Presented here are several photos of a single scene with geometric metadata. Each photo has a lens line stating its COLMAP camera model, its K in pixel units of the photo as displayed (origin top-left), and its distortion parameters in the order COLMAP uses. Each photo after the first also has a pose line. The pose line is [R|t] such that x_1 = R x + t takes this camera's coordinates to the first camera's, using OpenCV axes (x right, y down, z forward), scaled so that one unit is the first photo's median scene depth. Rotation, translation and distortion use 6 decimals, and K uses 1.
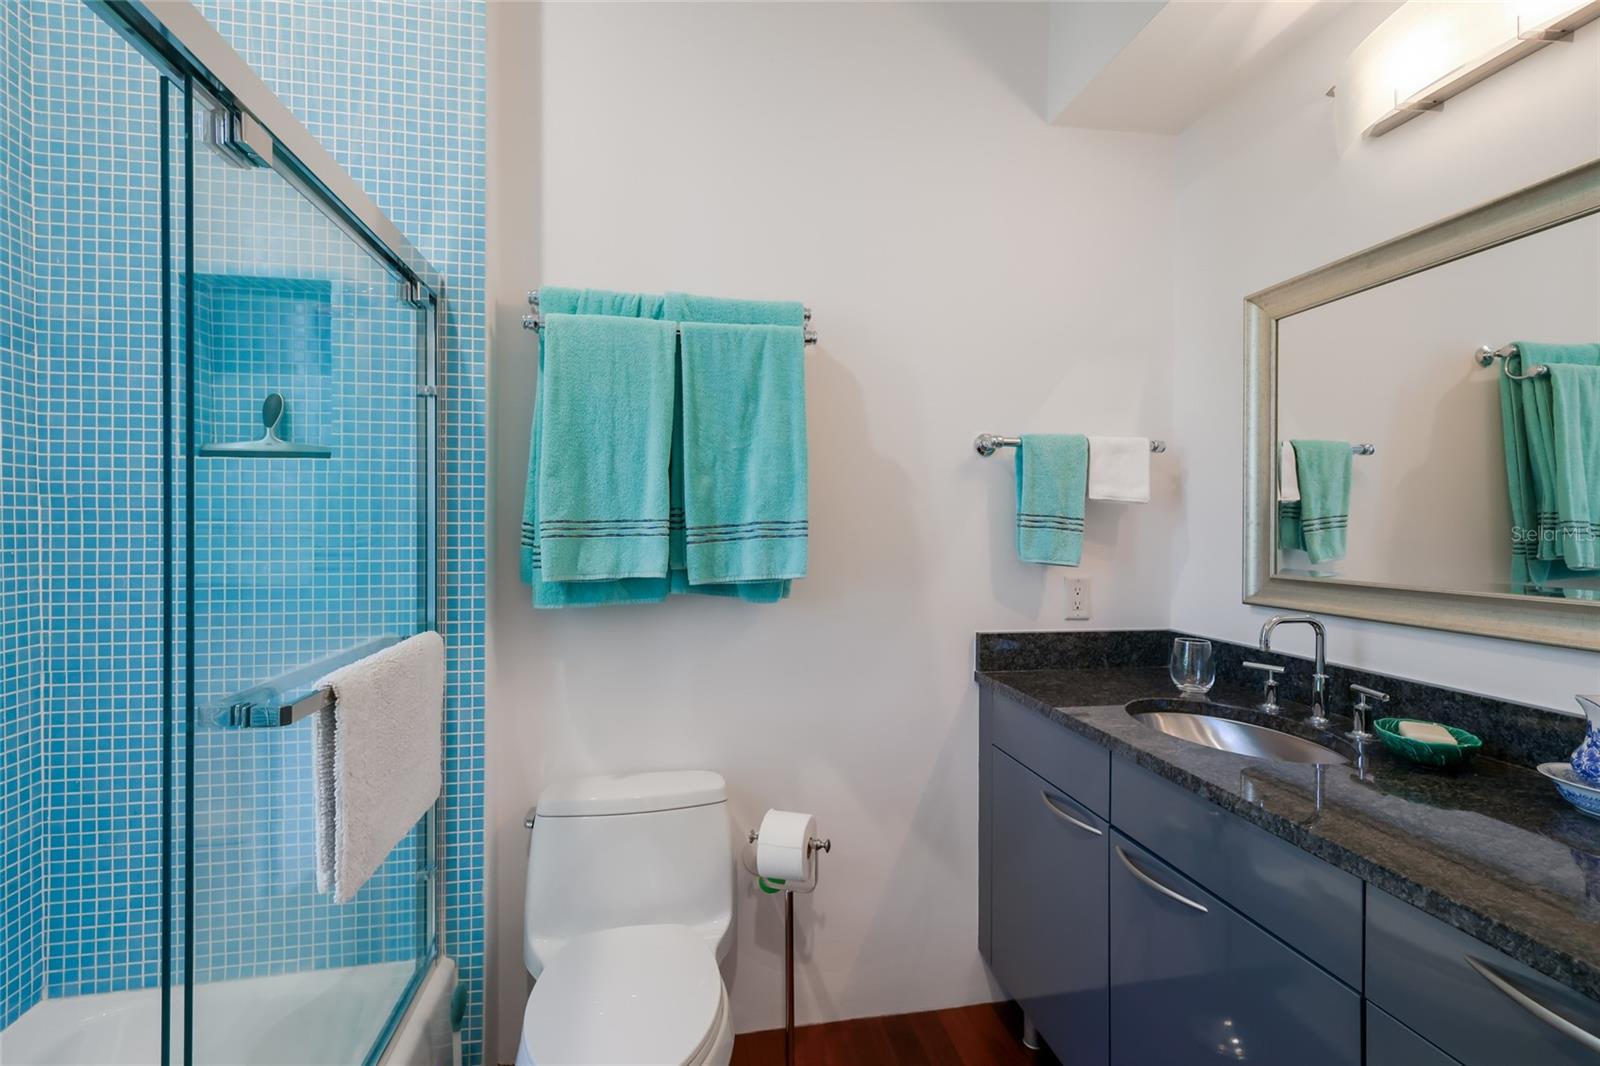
lens RADIAL K [[699.5, 0, 799.0], [0, 699.5, 530.6], [0, 0, 1]] dist [0.007963, -0.000168]
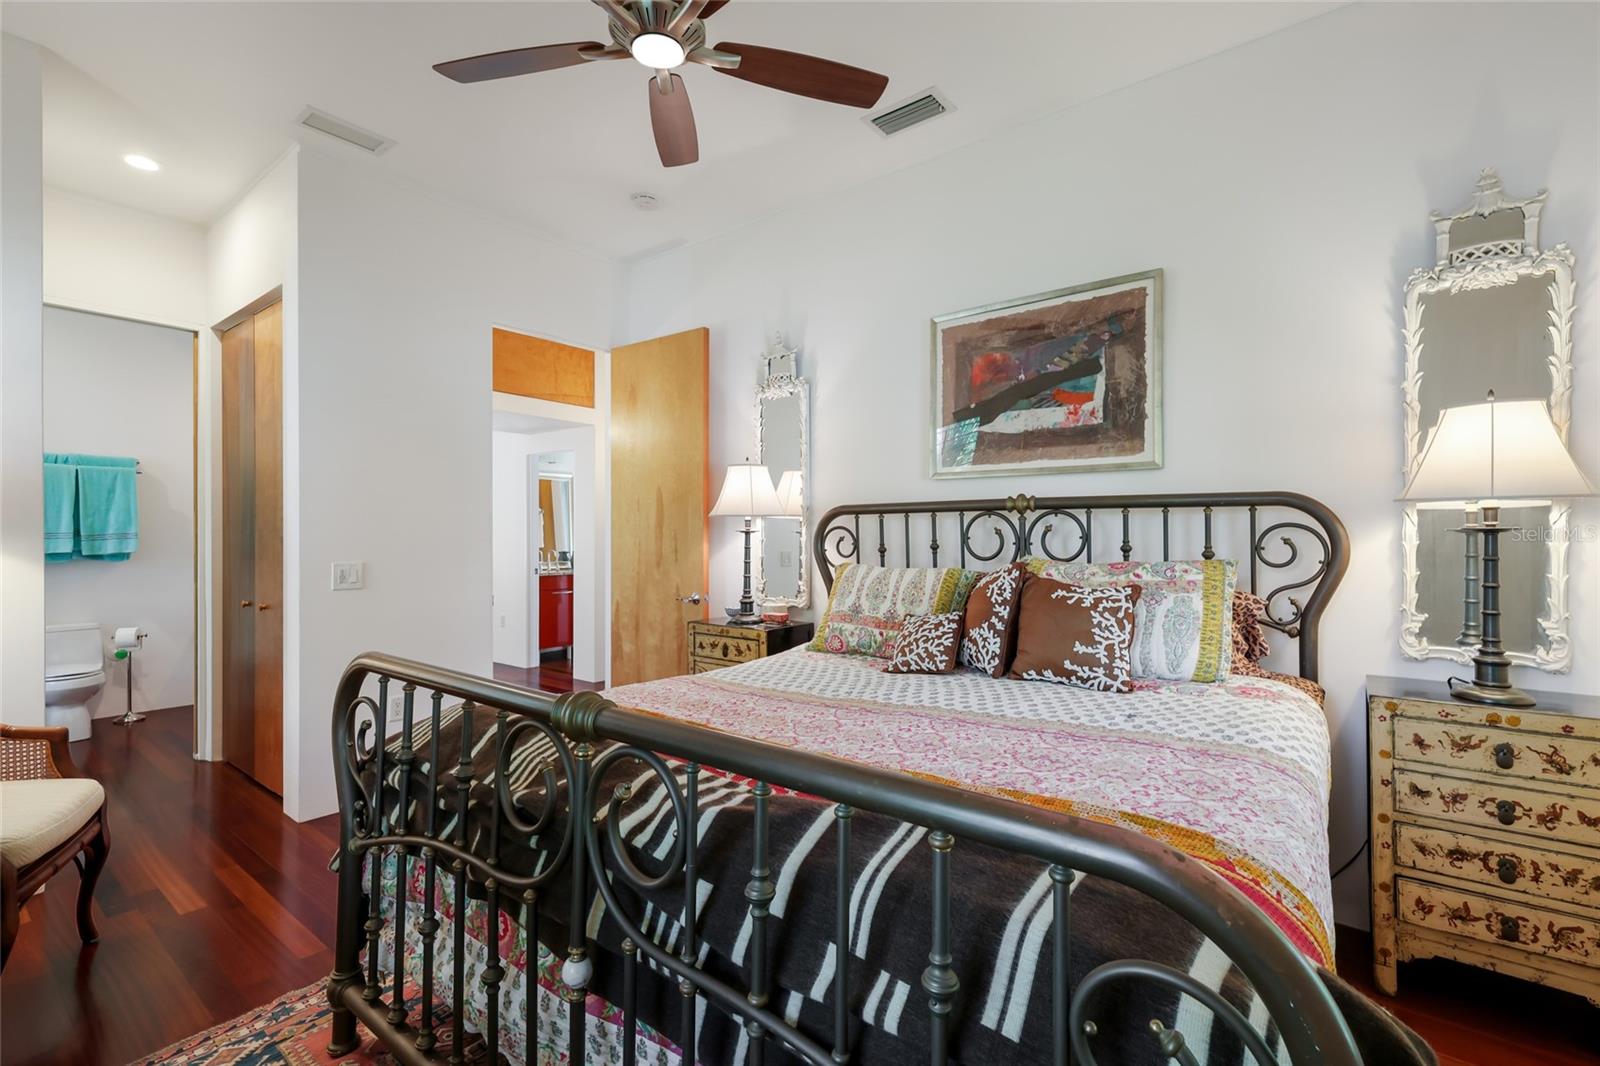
lens RADIAL K [[699.5, 0, 792.0], [0, 699.5, 528.1], [0, 0, 1]] dist [0.007963, -0.000168]
pose [[0.750274, 0.000503, 0.661126, 0.124085], [-0.000221, 1.000000, -0.000510, -0.034575], [-0.661126, 0.000237, 0.750274, -3.214258]]
